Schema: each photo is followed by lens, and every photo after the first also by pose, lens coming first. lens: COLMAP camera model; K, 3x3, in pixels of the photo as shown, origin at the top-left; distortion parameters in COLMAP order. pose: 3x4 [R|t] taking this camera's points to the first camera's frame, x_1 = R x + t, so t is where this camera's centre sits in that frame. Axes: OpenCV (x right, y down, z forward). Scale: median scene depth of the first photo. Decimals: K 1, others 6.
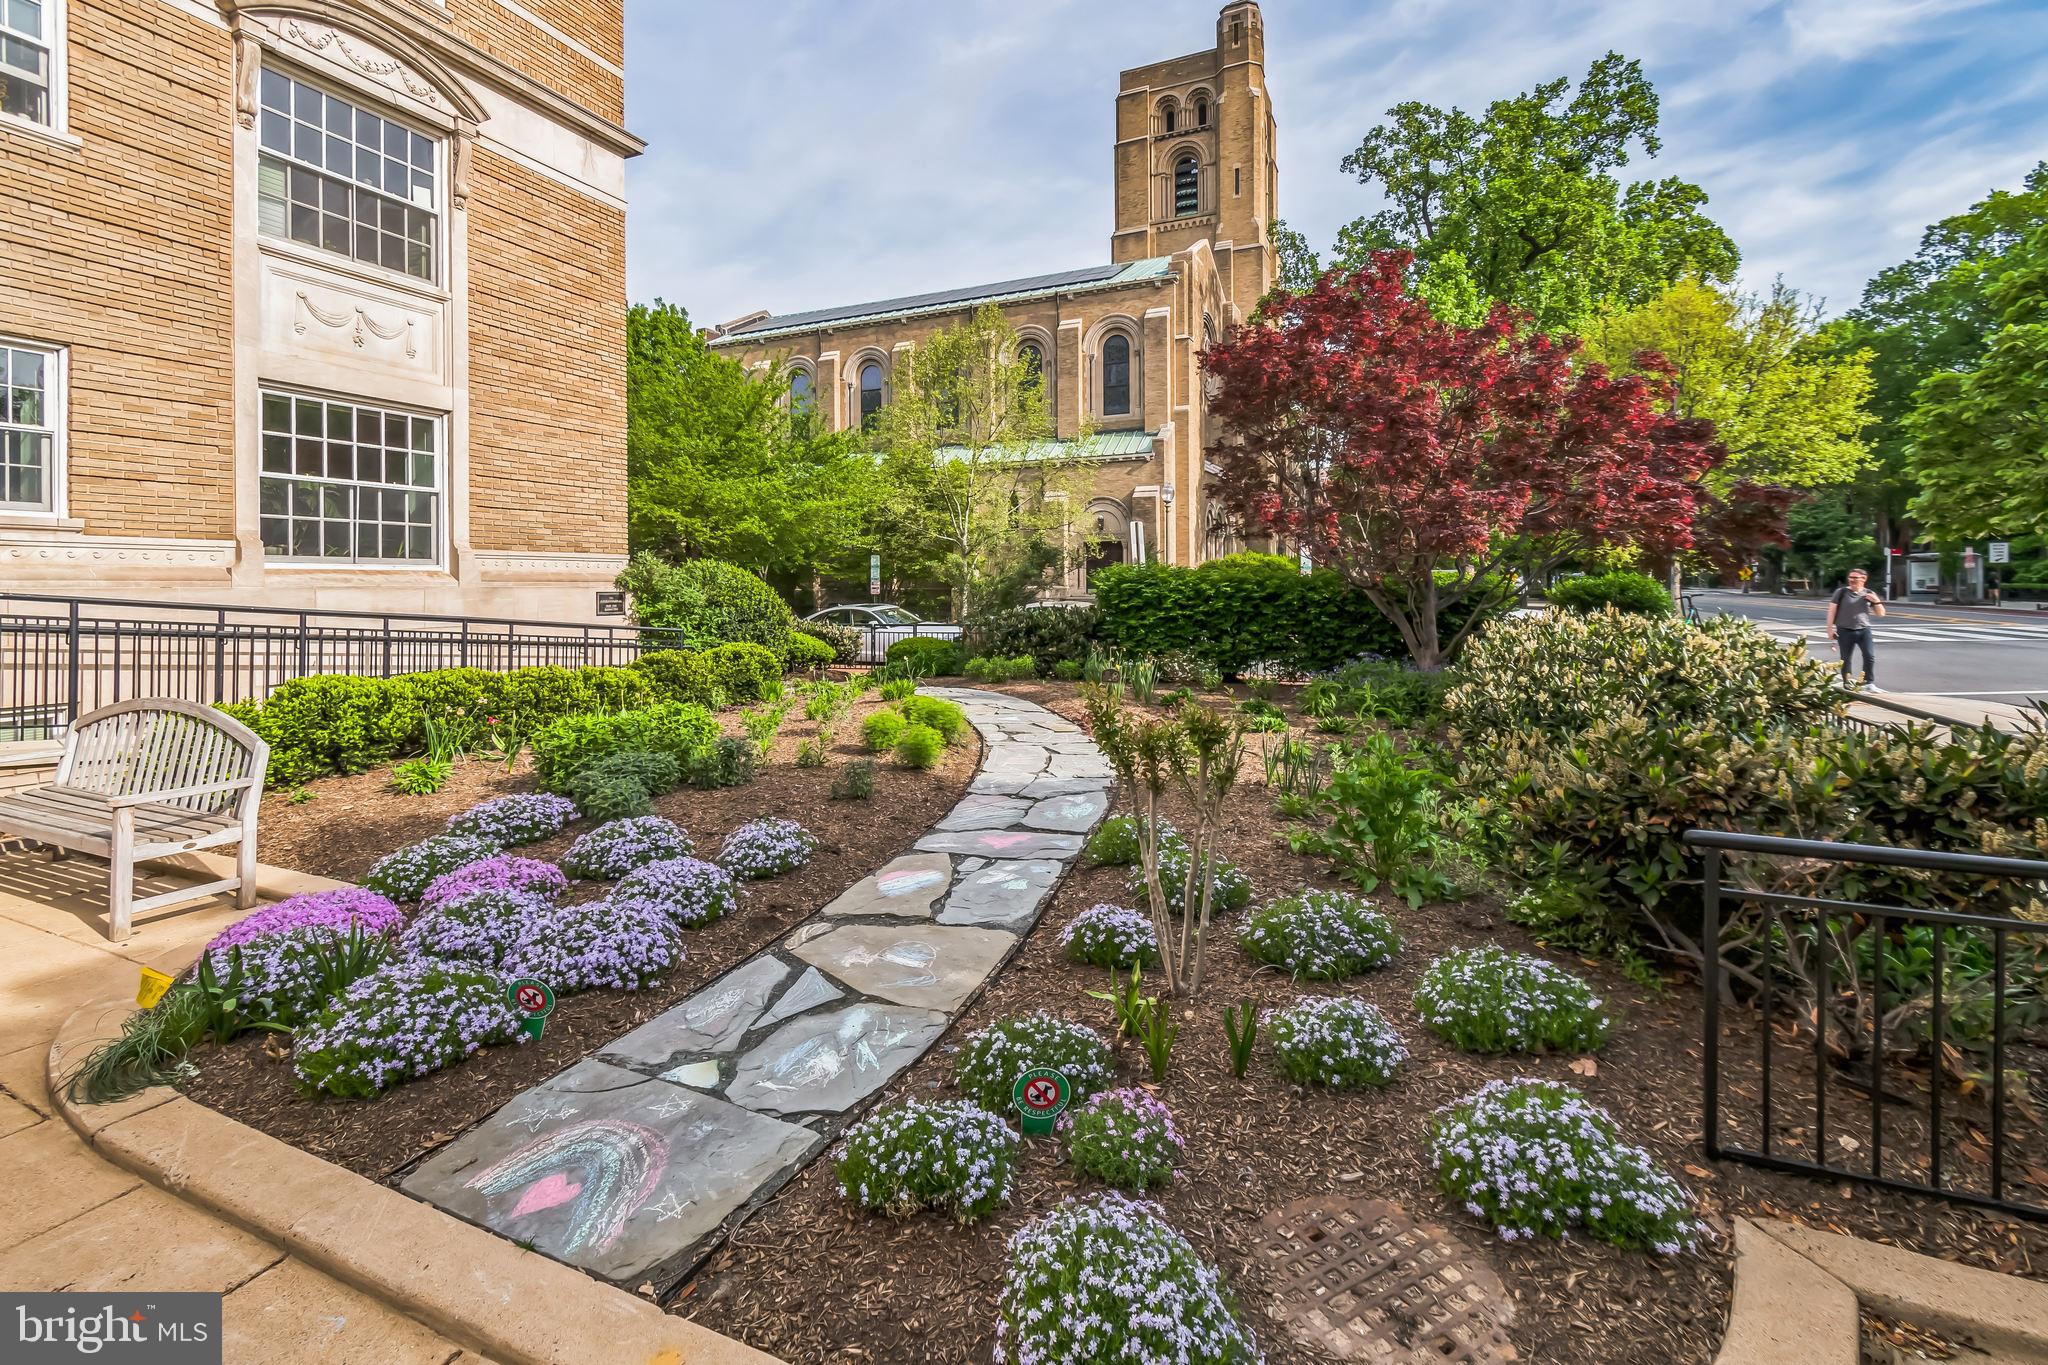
lens RADIAL K [[965.2, 0, 1020.1], [0, 965.2, 600.0], [0, 0, 1]] dist [0.003423, 0.001311]
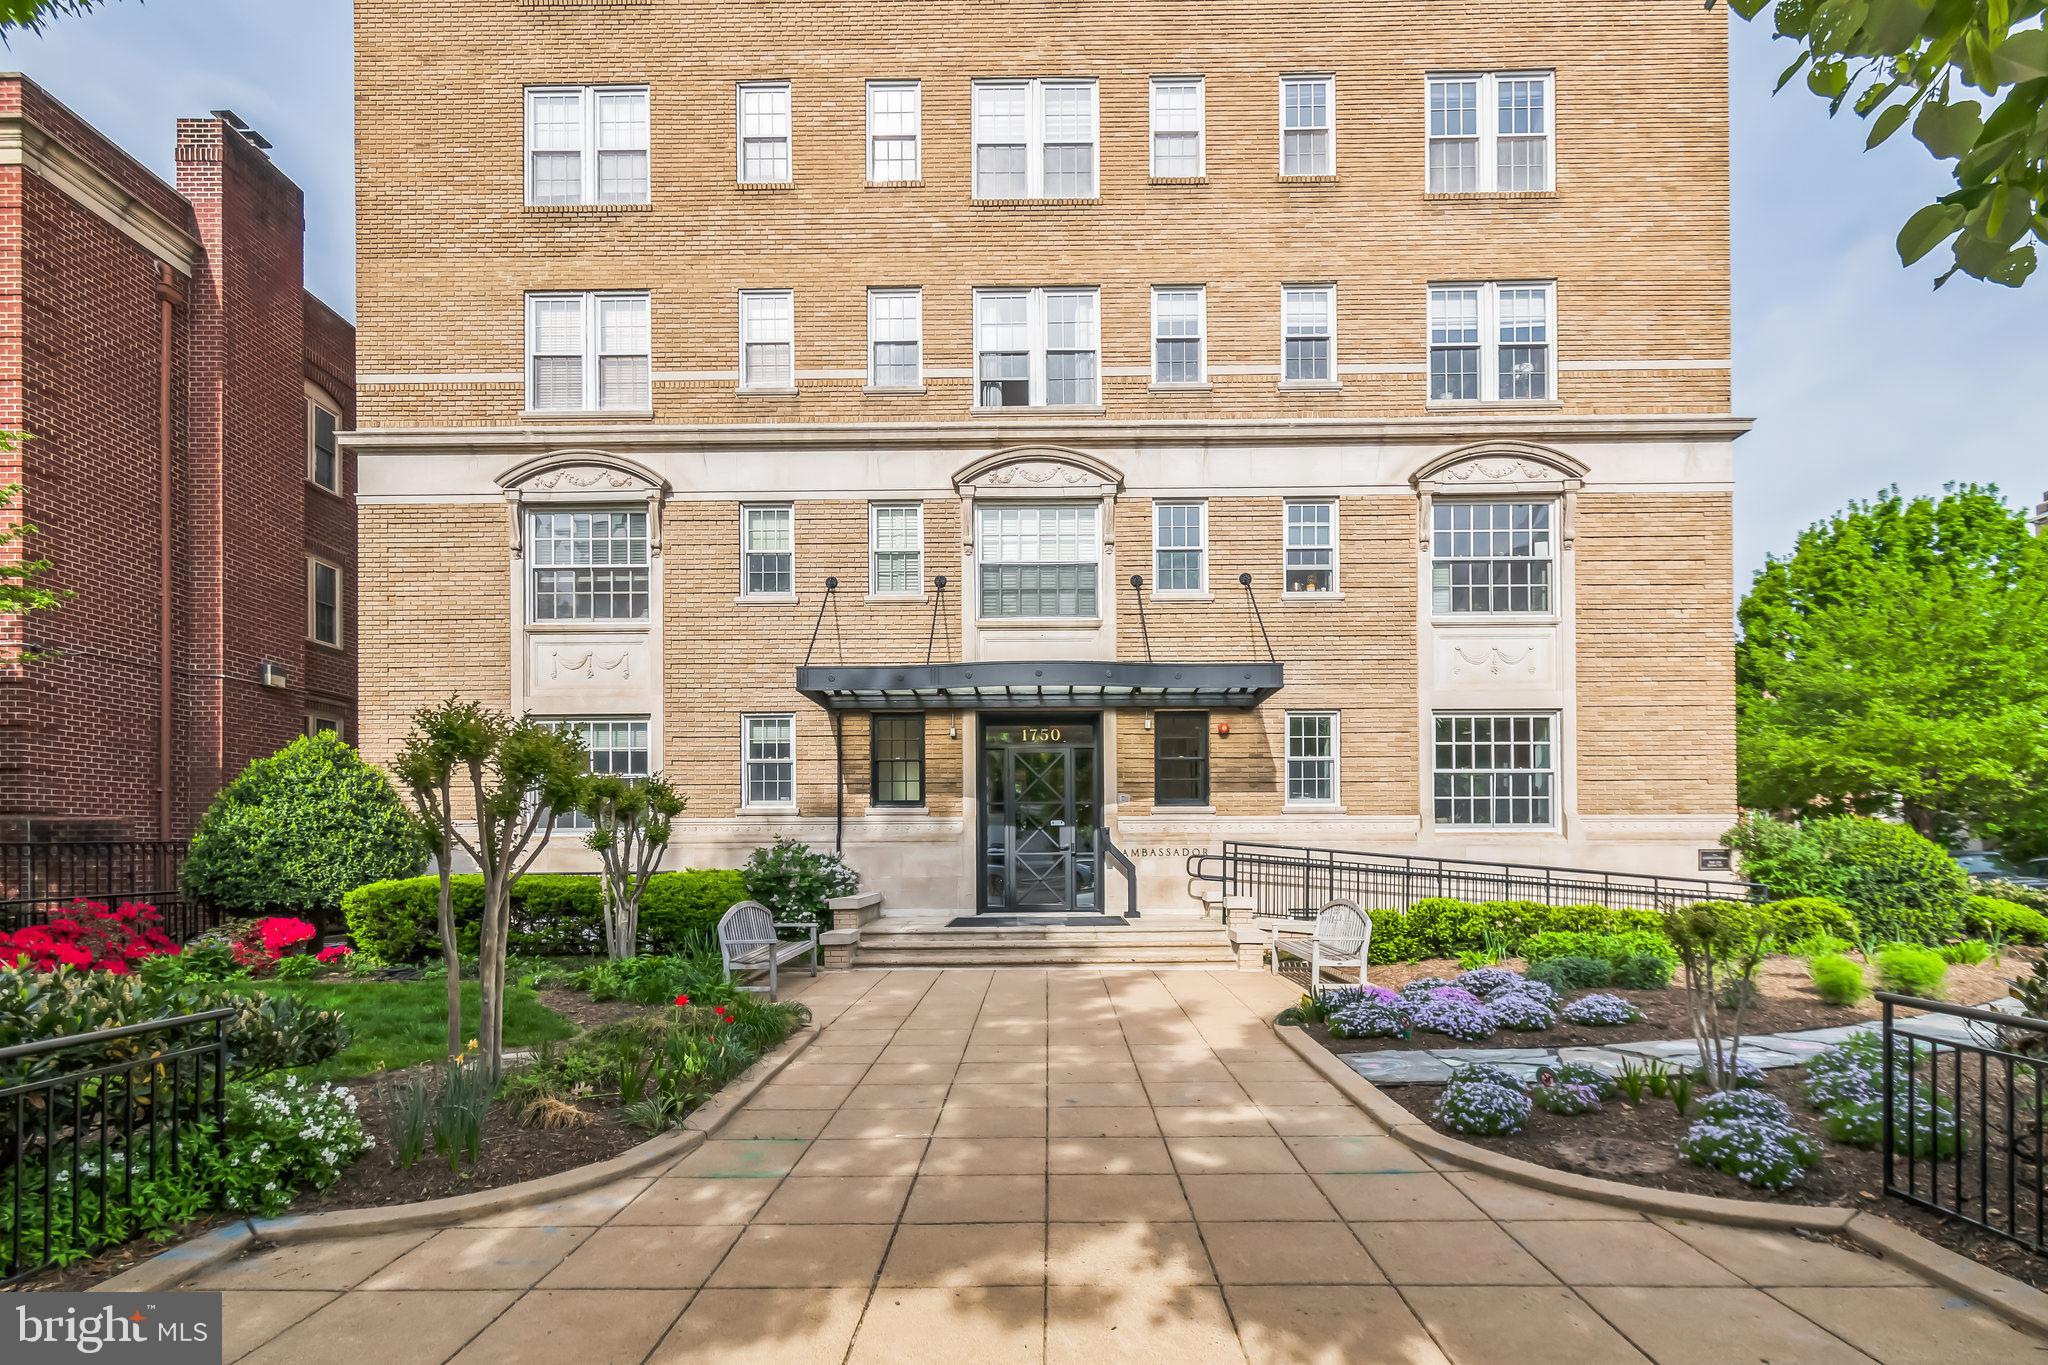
lens RADIAL K [[980.7, 0, 1028.5], [0, 980.7, 661.5], [0, 0, 1]] dist [-0.000715, -0.001538]
pose [[0.396268, -0.164760, -0.903231, 0.347778], [-0.013456, 0.982619, -0.185145, -0.001264], [0.918036, 0.085521, 0.387164, -0.193617]]
